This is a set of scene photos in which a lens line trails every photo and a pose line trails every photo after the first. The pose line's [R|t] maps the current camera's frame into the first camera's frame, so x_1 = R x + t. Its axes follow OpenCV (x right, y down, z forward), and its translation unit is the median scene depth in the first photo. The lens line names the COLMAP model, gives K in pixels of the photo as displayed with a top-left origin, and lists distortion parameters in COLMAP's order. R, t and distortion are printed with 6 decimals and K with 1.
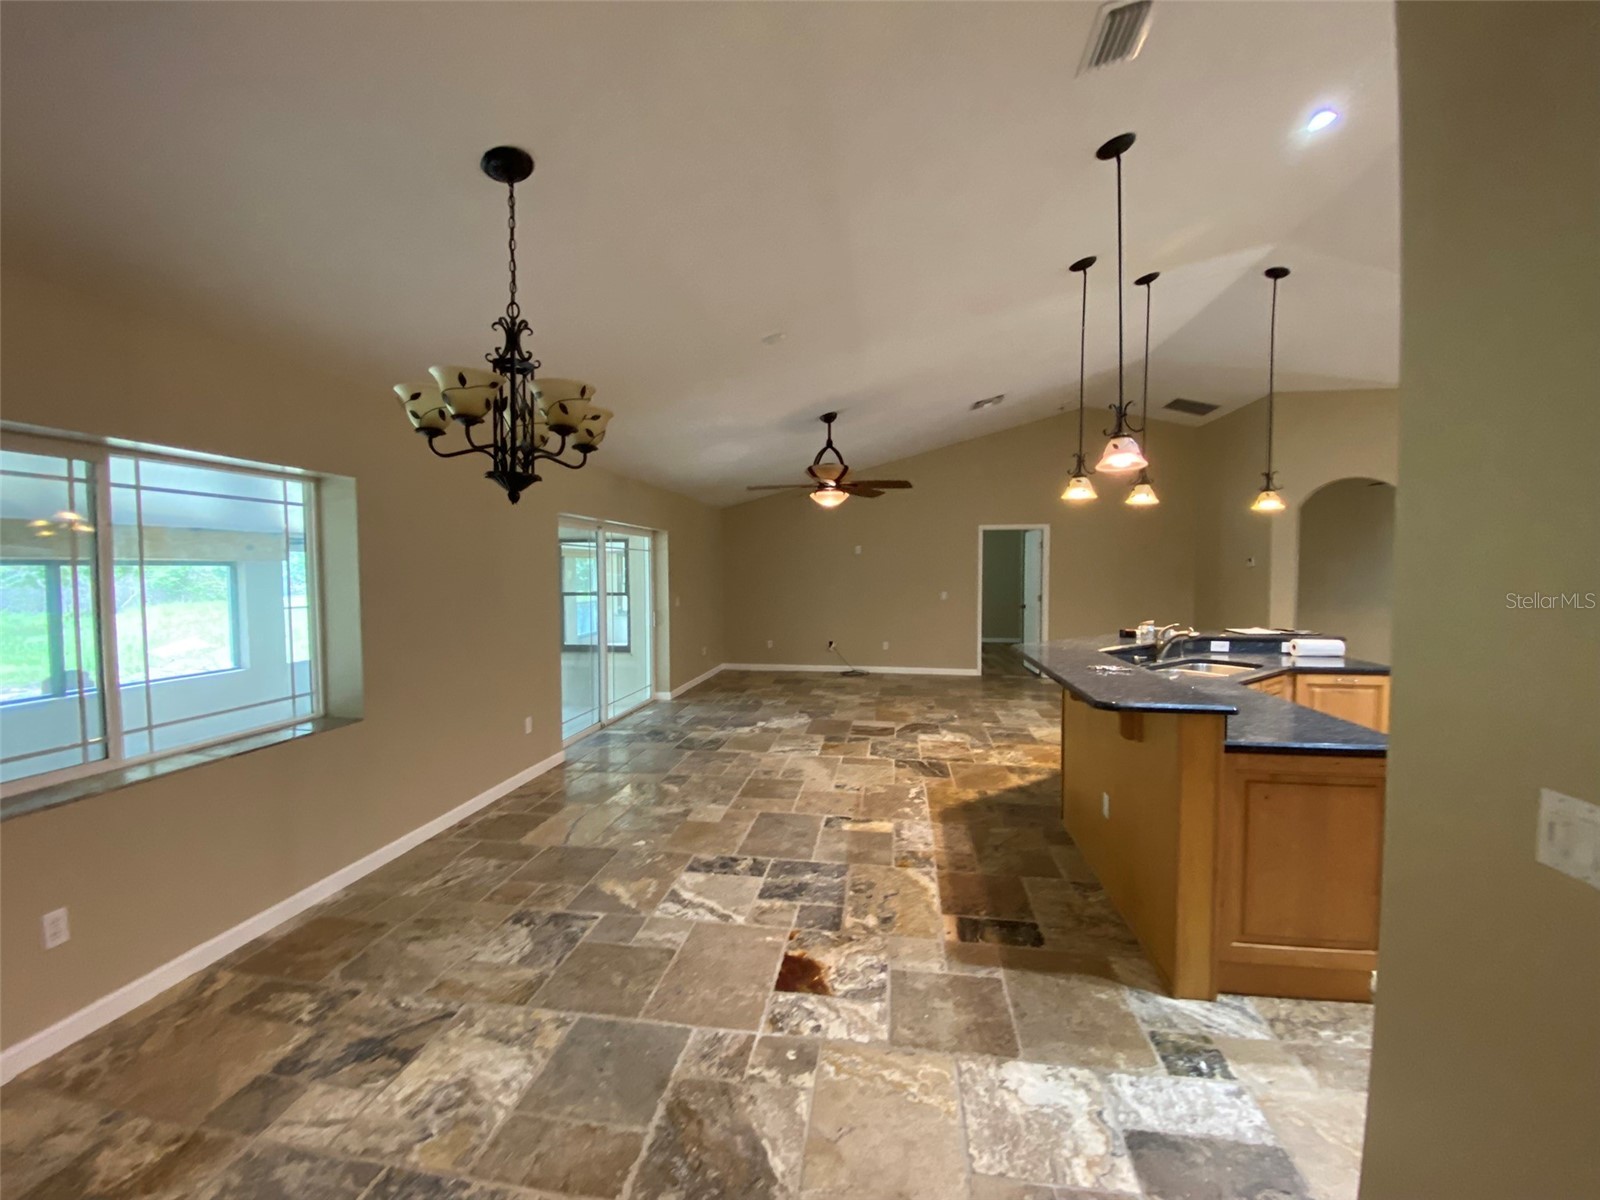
lens RADIAL K [[648.4, 0, 797.5], [0, 648.4, 592.4], [0, 0, 1]] dist [0.016831, -0.018288]
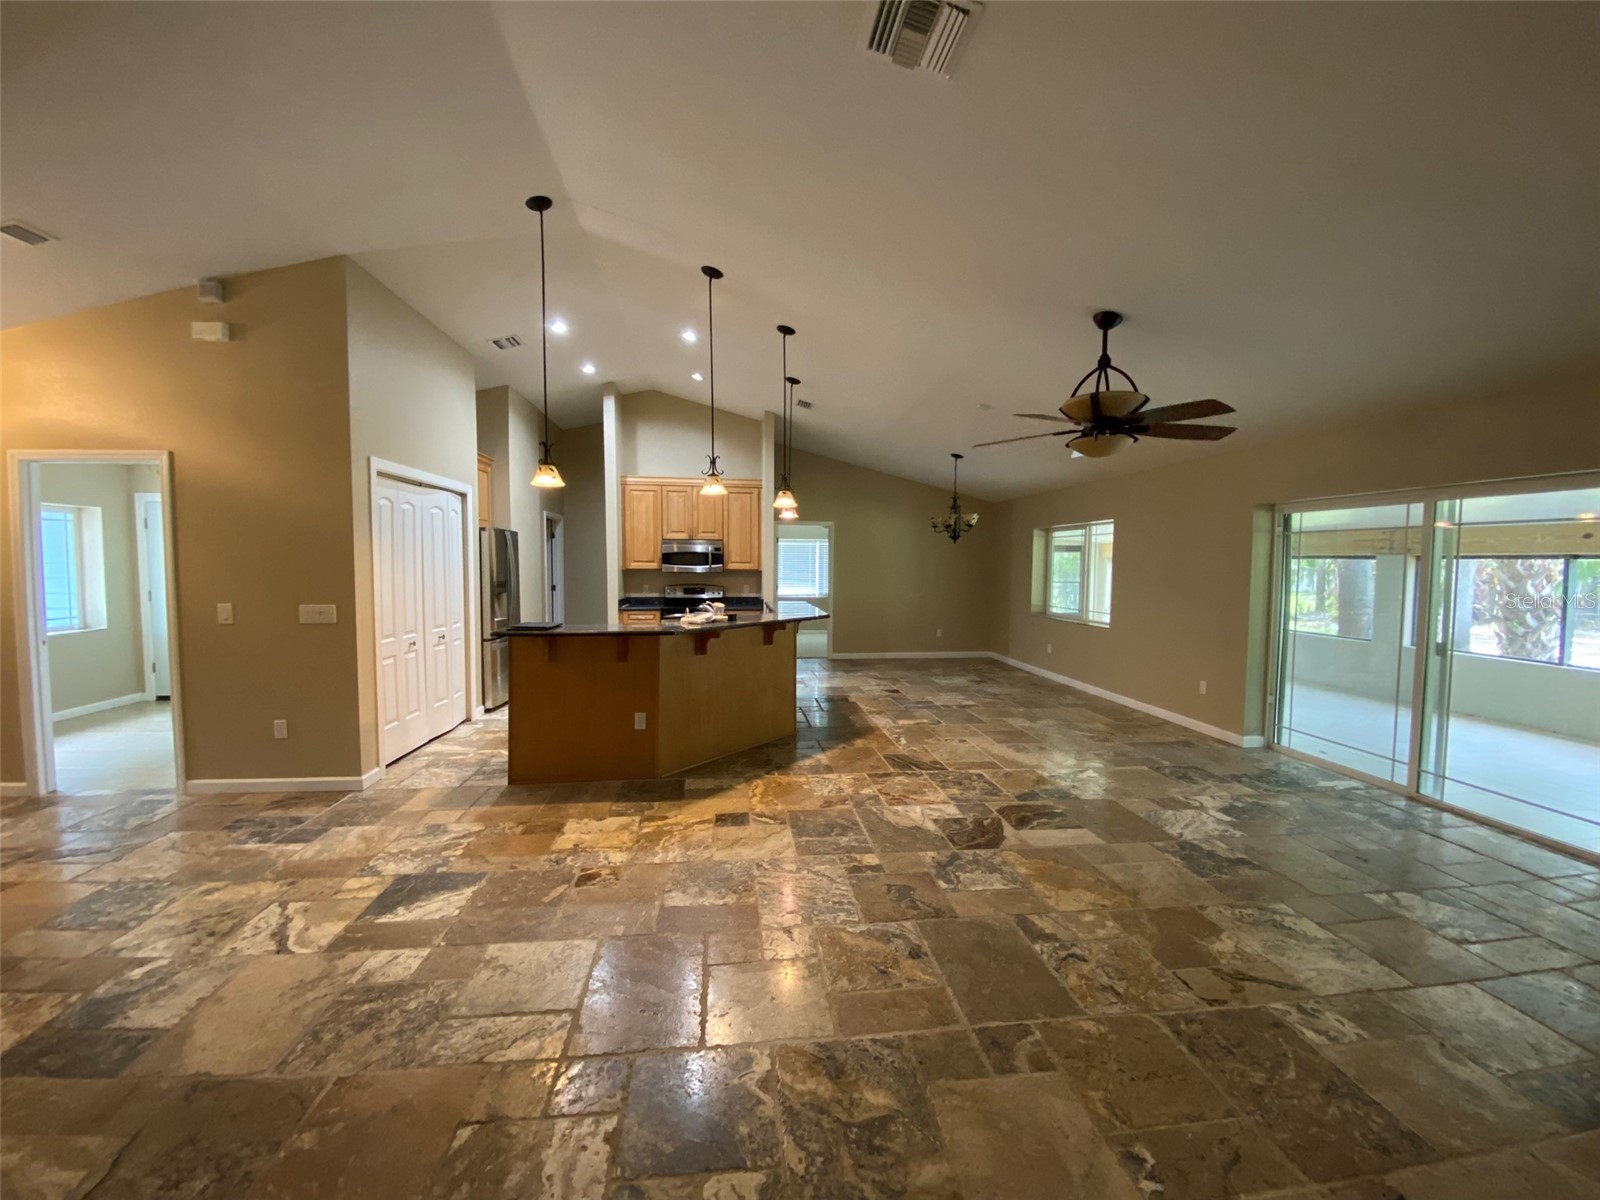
lens RADIAL K [[648.4, 0, 799.2], [0, 648.4, 596.9], [0, 0, 1]] dist [0.016831, -0.018288]
pose [[-0.963905, 0.009218, -0.266086, 0.998310], [-0.014875, 0.995975, 0.088390, -0.099271], [0.265830, 0.089158, -0.959888, 3.029997]]
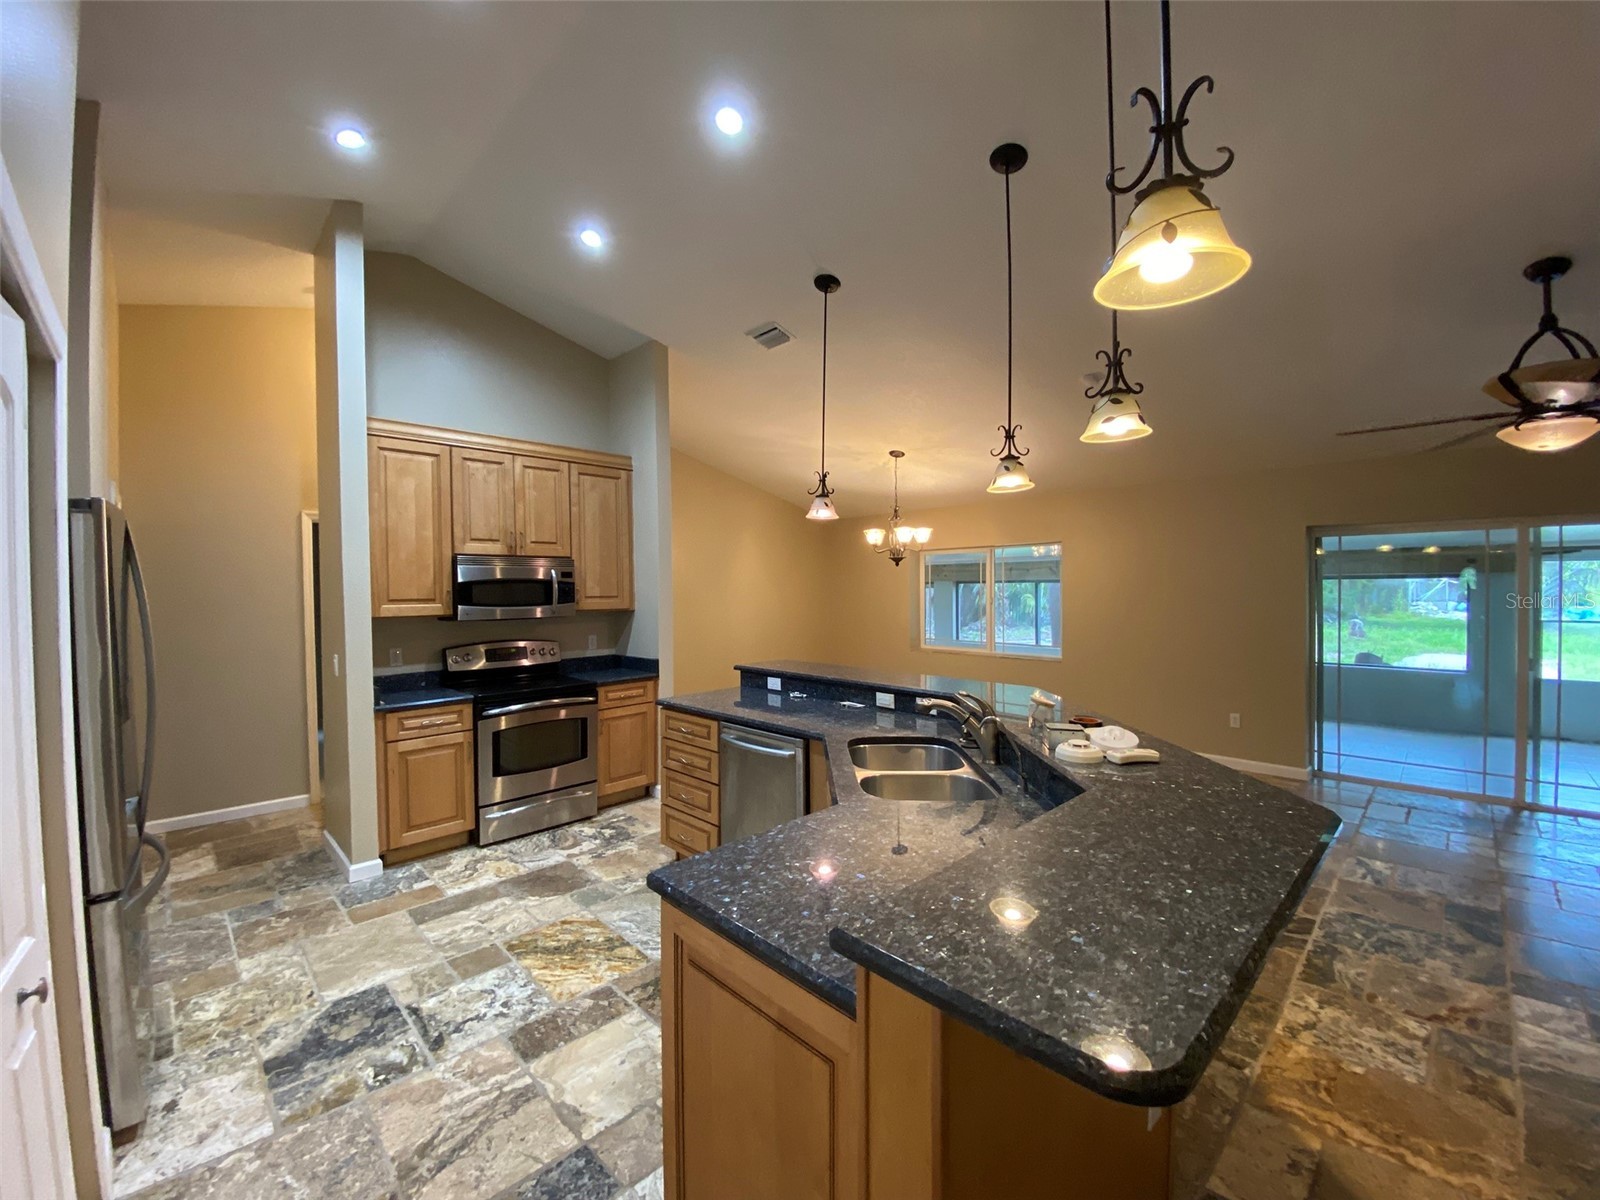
lens RADIAL K [[648.4, 0, 796.9], [0, 648.4, 598.5], [0, 0, 1]] dist [0.016831, -0.018288]
pose [[-0.595836, 0.020497, -0.802844, 1.487035], [-0.019308, 0.999020, 0.039835, -0.067796], [0.802874, 0.039236, -0.594856, 1.628892]]
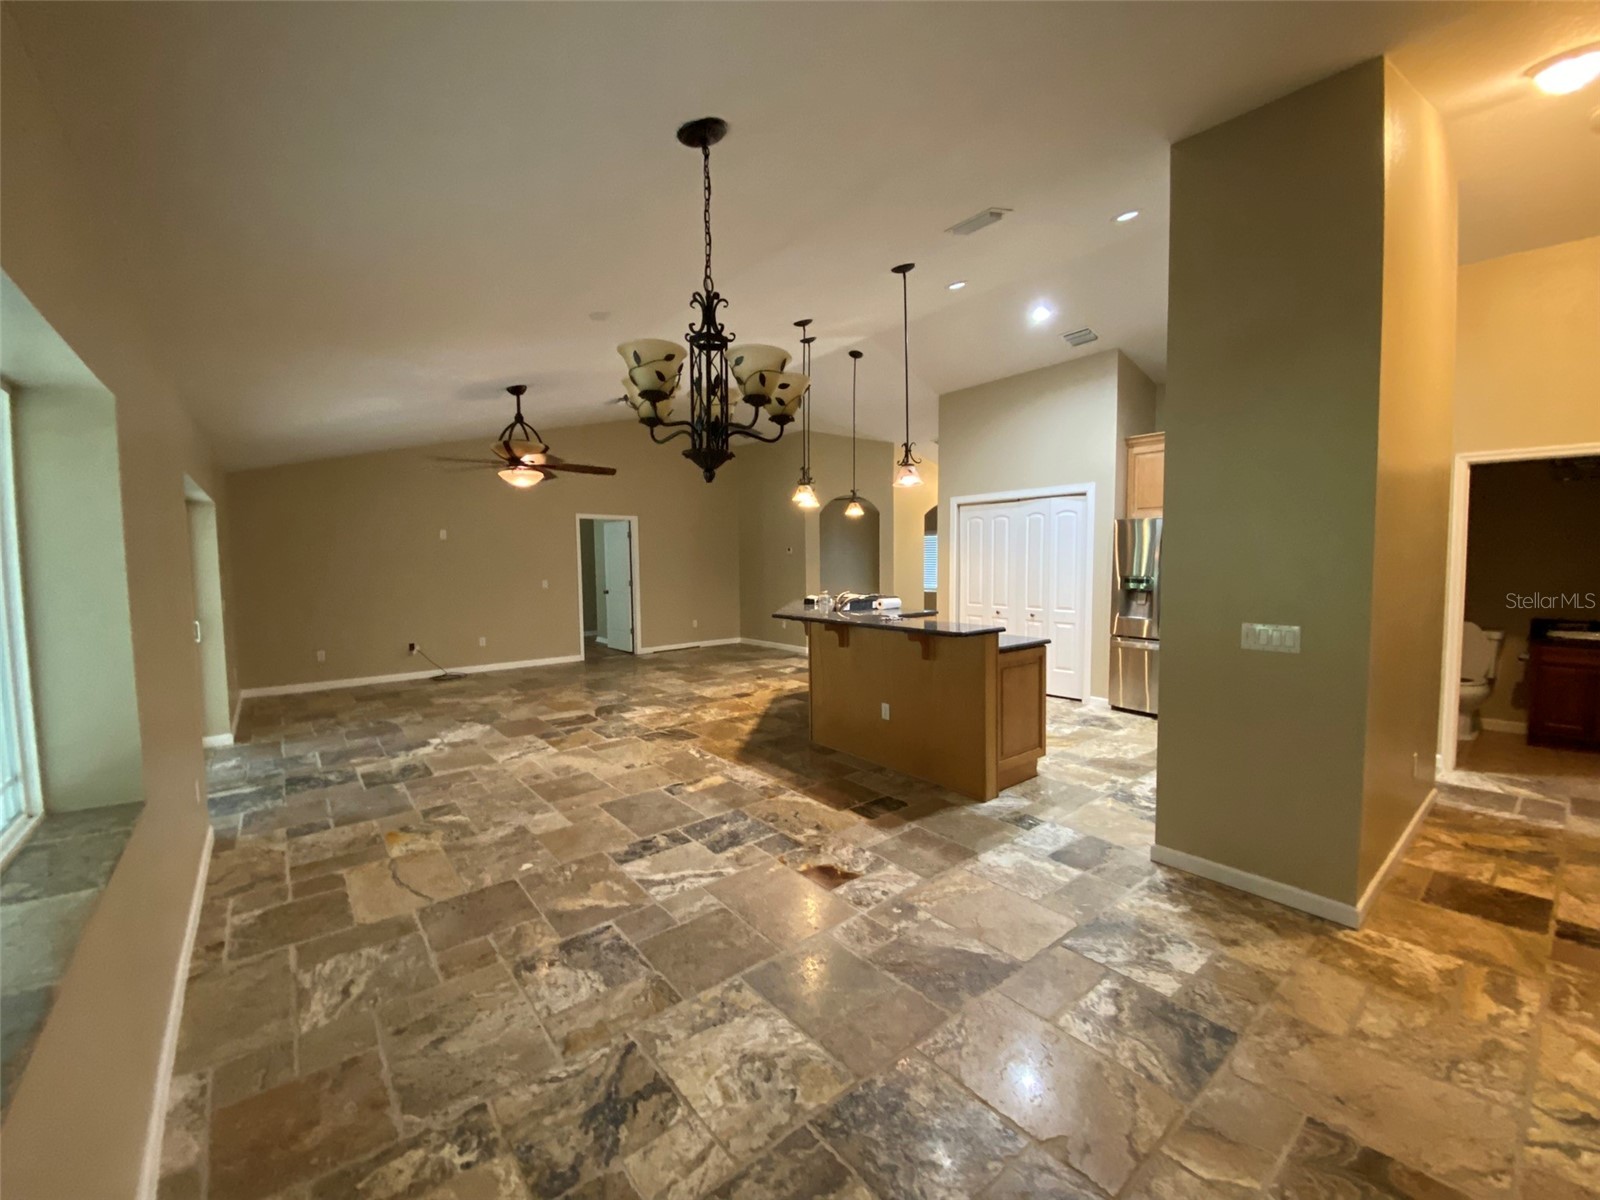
lens RADIAL K [[648.4, 0, 800.1], [0, 648.4, 598.3], [0, 0, 1]] dist [0.016831, -0.018288]
pose [[0.670451, -0.053365, 0.740032, -0.738060], [0.036120, 0.998575, 0.039284, 0.006392], [-0.741074, 0.000392, 0.671423, 0.166358]]
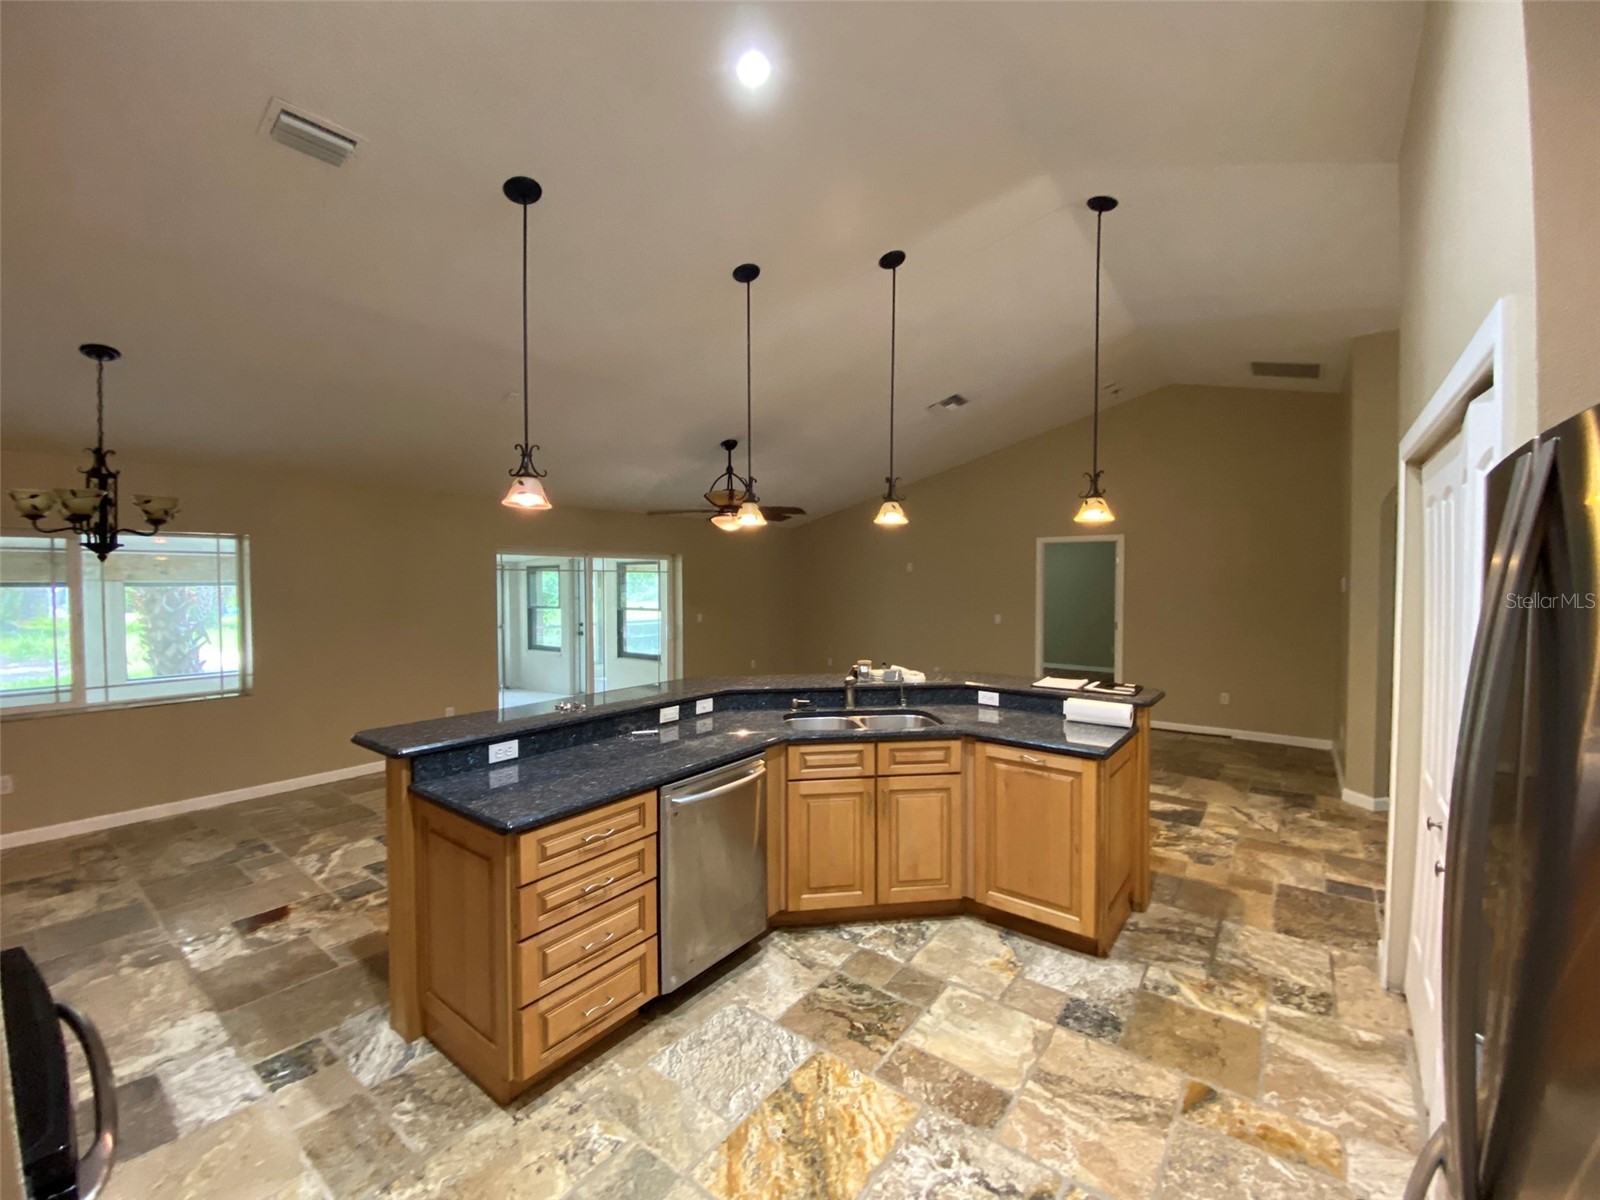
lens RADIAL K [[648.4, 0, 797.8], [0, 648.4, 596.6], [0, 0, 1]] dist [0.016831, -0.018288]
pose [[0.879942, 0.012610, -0.474914, 1.228629], [-0.017498, 0.999830, -0.005874, -0.047827], [0.474759, 0.013479, 0.880013, 0.296129]]
